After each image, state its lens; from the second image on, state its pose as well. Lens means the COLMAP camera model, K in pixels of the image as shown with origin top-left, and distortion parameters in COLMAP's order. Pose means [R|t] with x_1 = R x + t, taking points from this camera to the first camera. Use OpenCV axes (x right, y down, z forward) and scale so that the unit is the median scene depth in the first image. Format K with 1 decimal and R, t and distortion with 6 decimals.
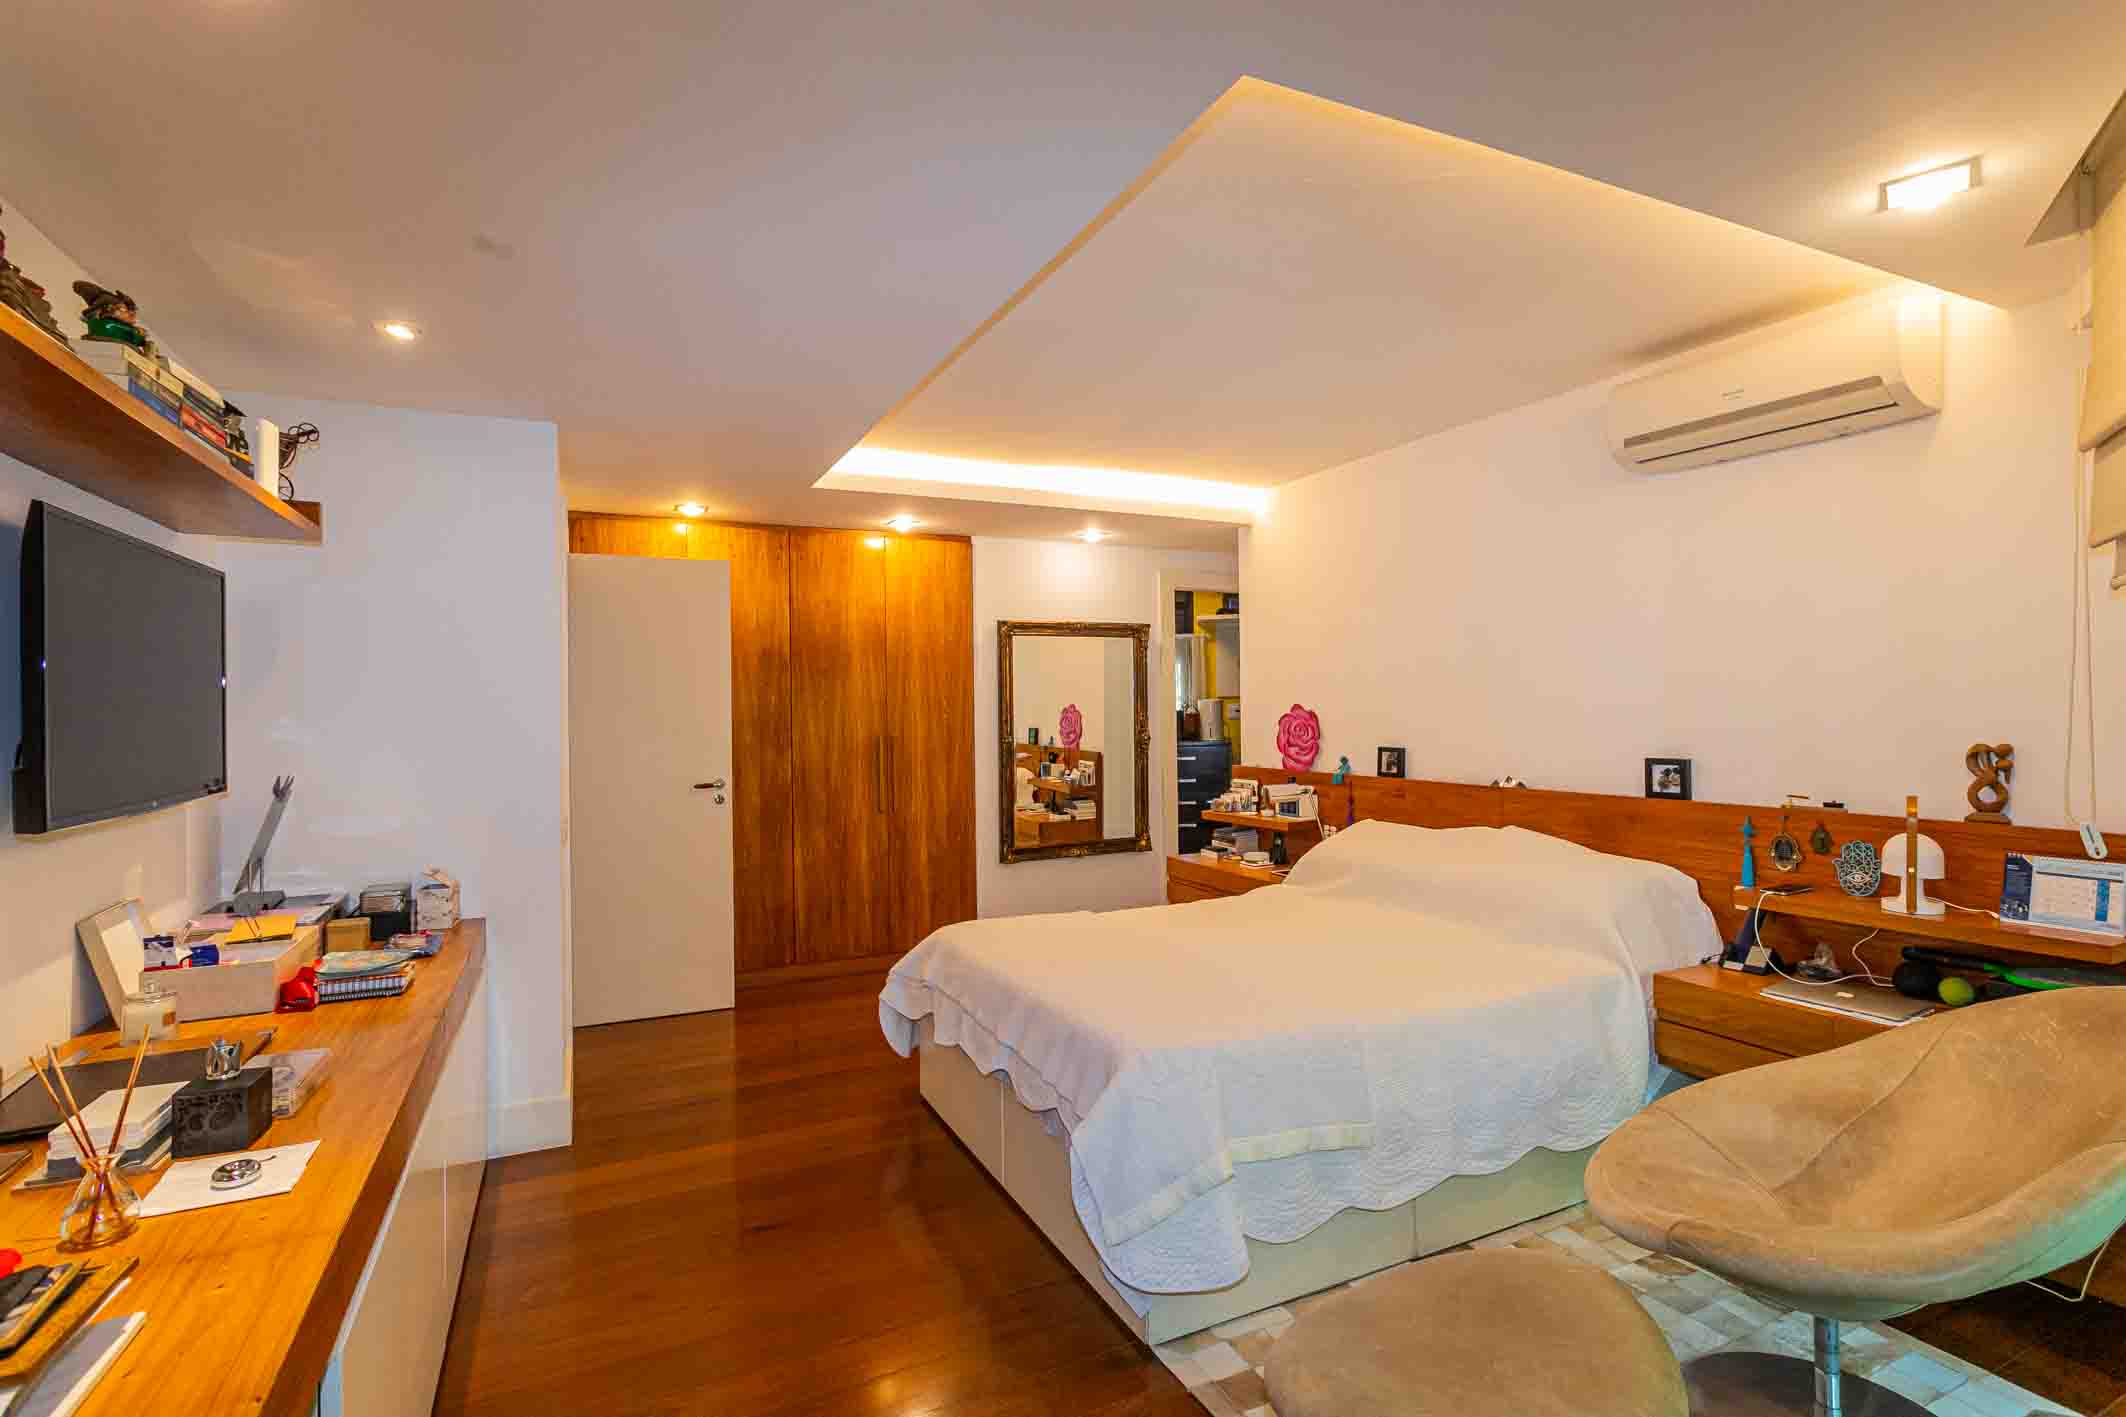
lens RADIAL K [[1004.9, 0, 1063.0], [0, 1004.9, 708.5], [0, 0, 1]] dist [0.000068, -0.000013]
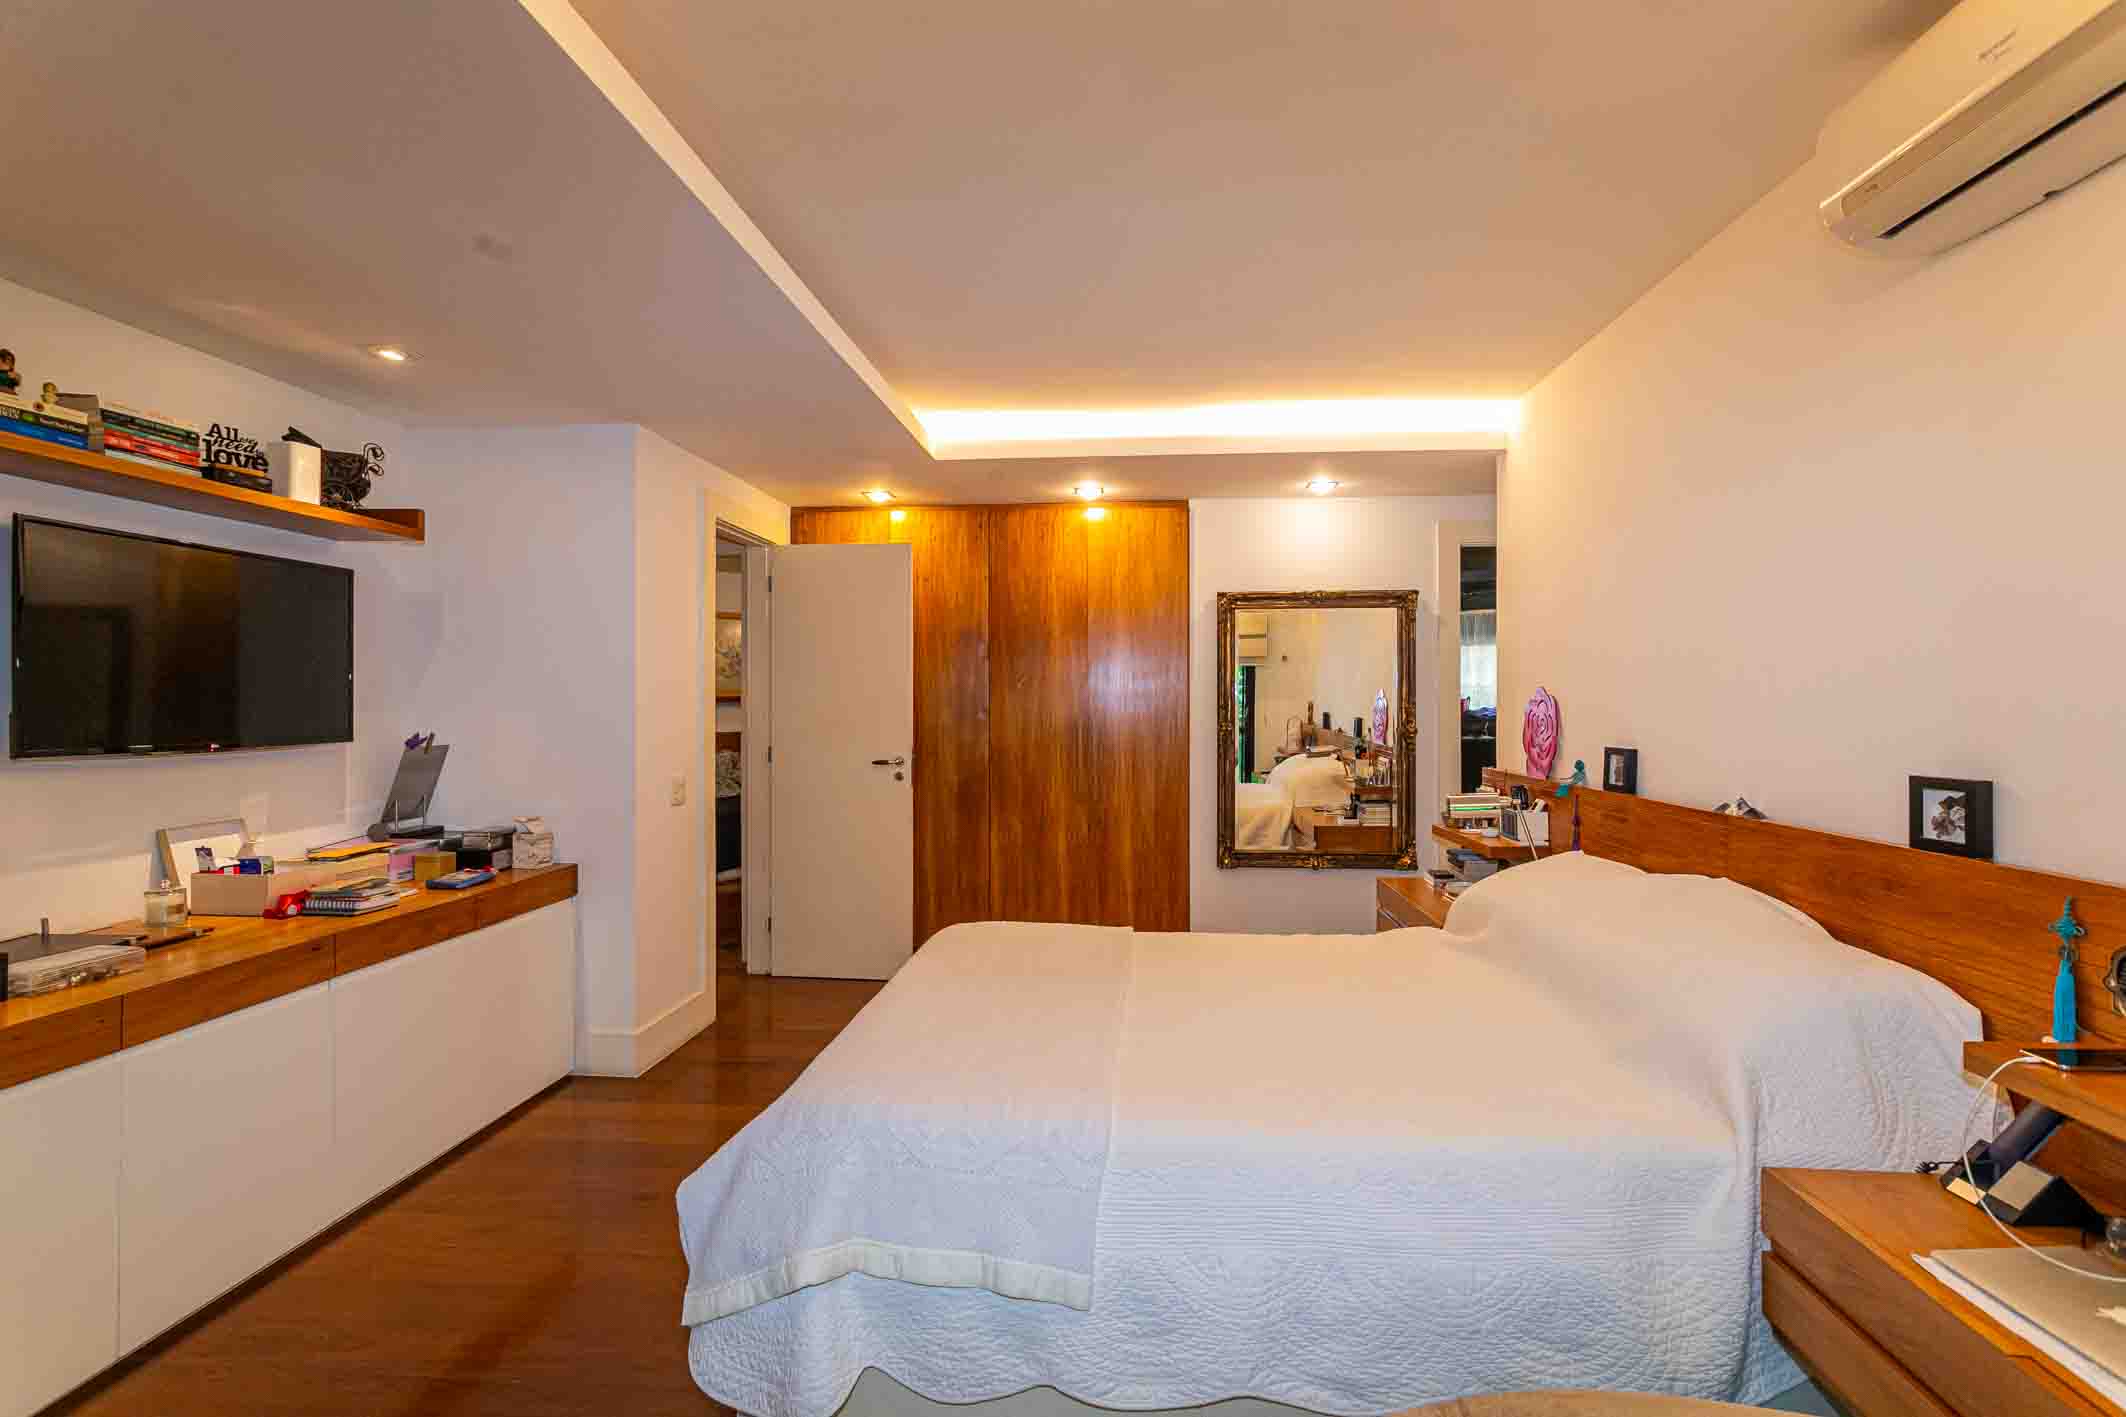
lens RADIAL K [[1004.9, 0, 1063.0], [0, 1004.9, 708.5], [0, 0, 1]] dist [0.000068, -0.000013]
pose [[0.858696, 0.016016, -0.512235, 0.329109], [-0.013093, 0.999871, 0.009314, 0.009483], [0.512318, -0.001291, 0.858795, 0.206774]]
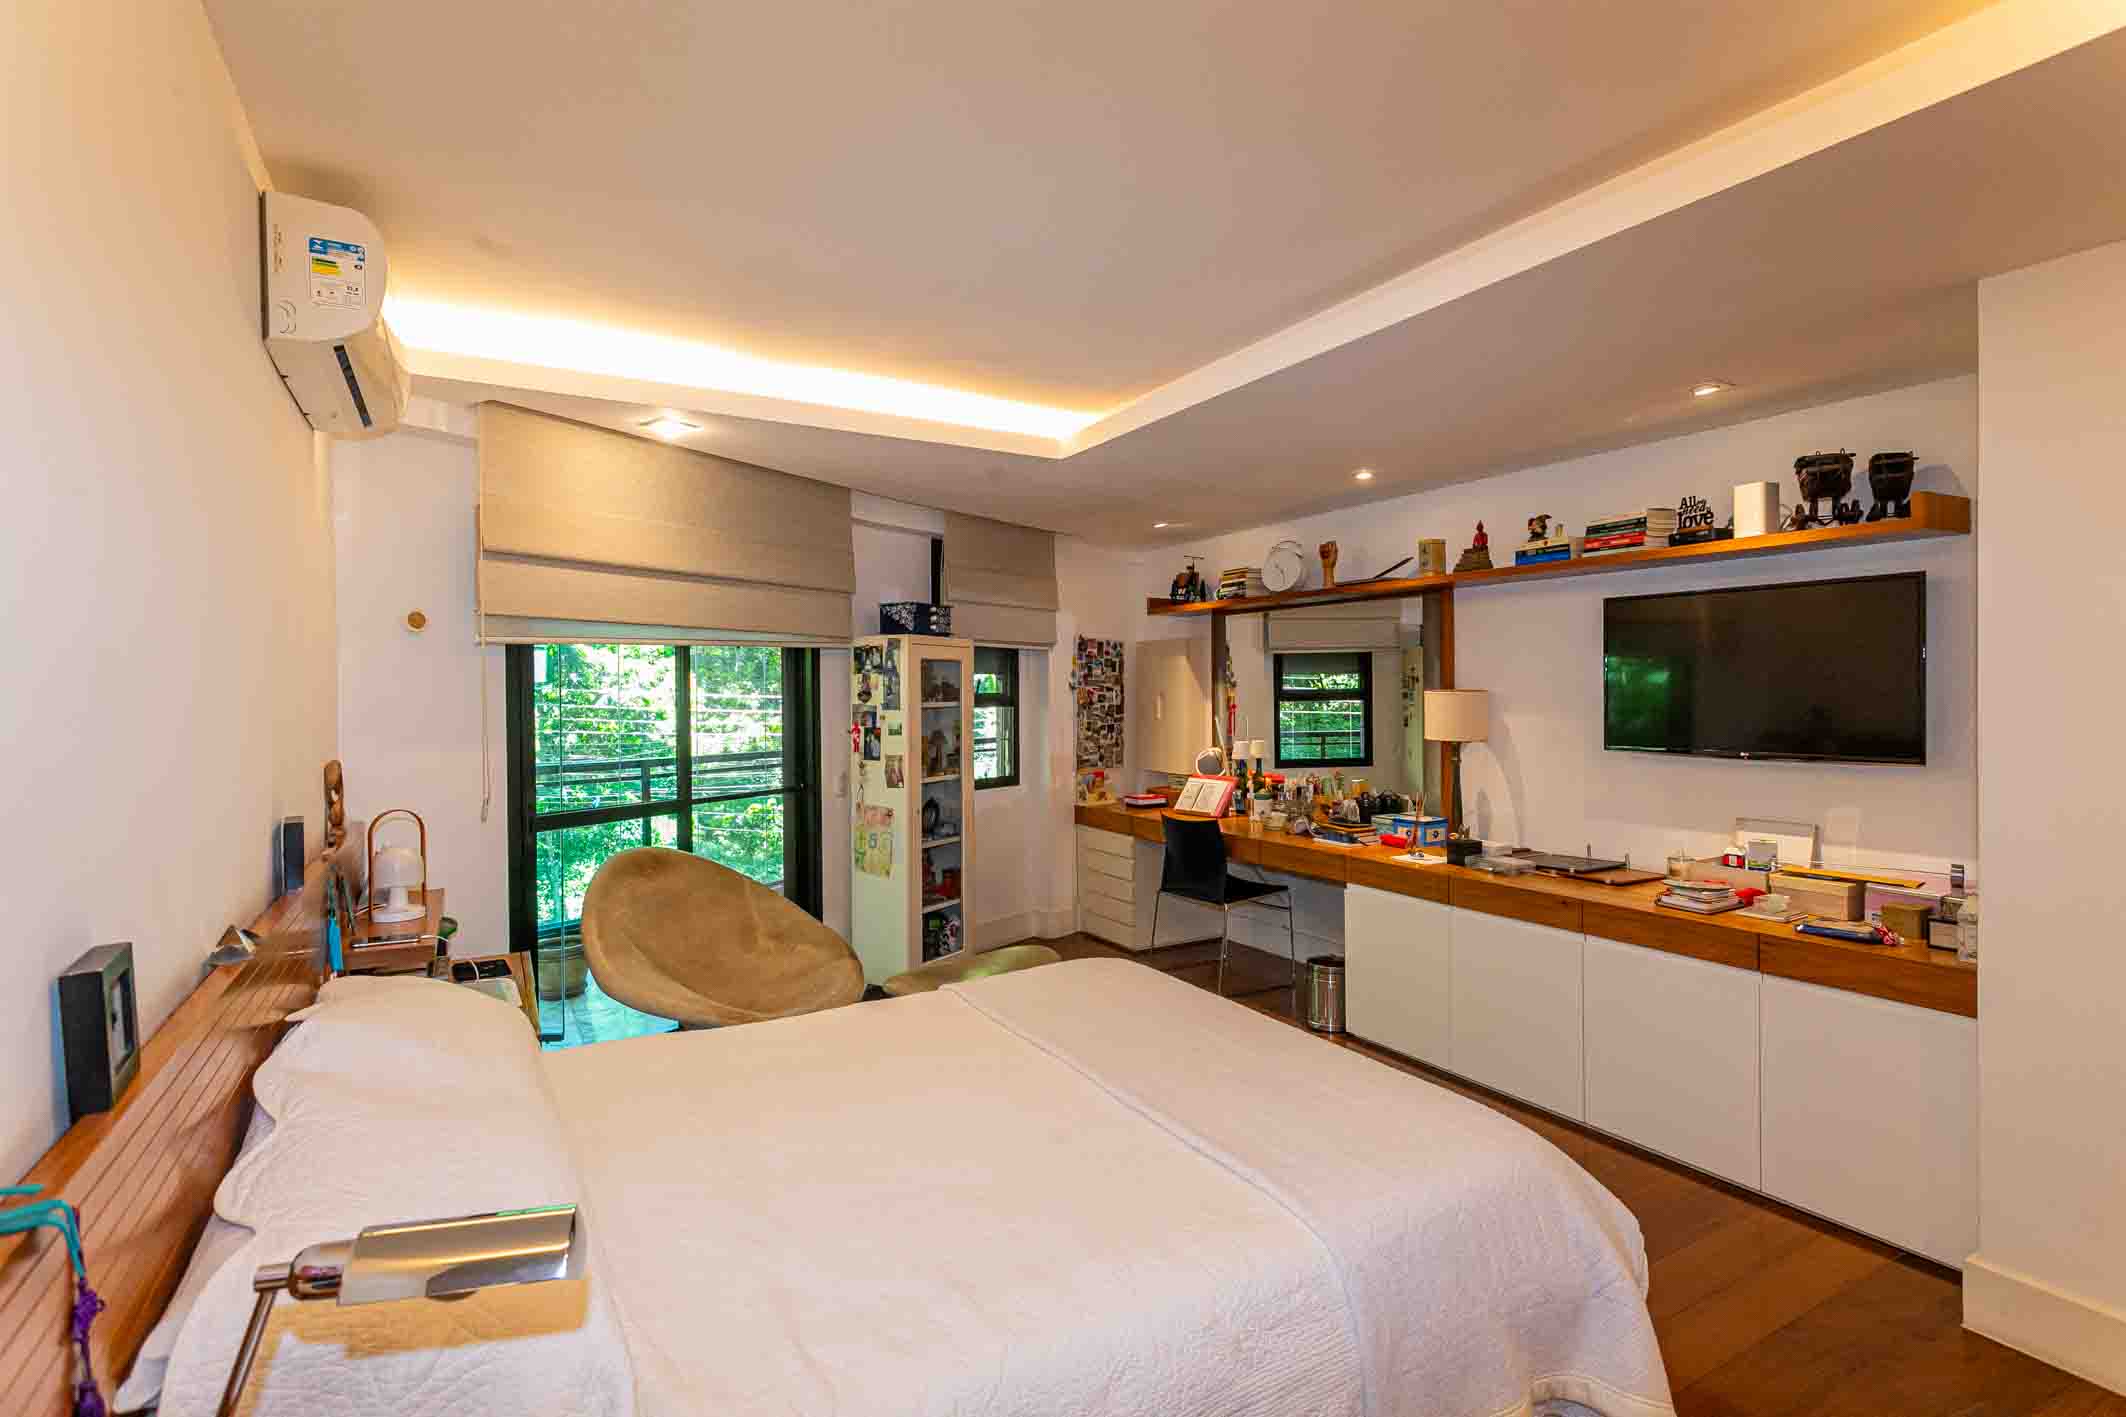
lens RADIAL K [[1004.9, 0, 1063.0], [0, 1004.9, 708.5], [0, 0, 1]] dist [0.000068, -0.000013]
pose [[-0.996318, 0.020441, -0.083256, 0.125195], [0.018579, 0.999561, 0.023071, -0.014734], [0.083691, 0.021439, -0.996261, 1.141851]]
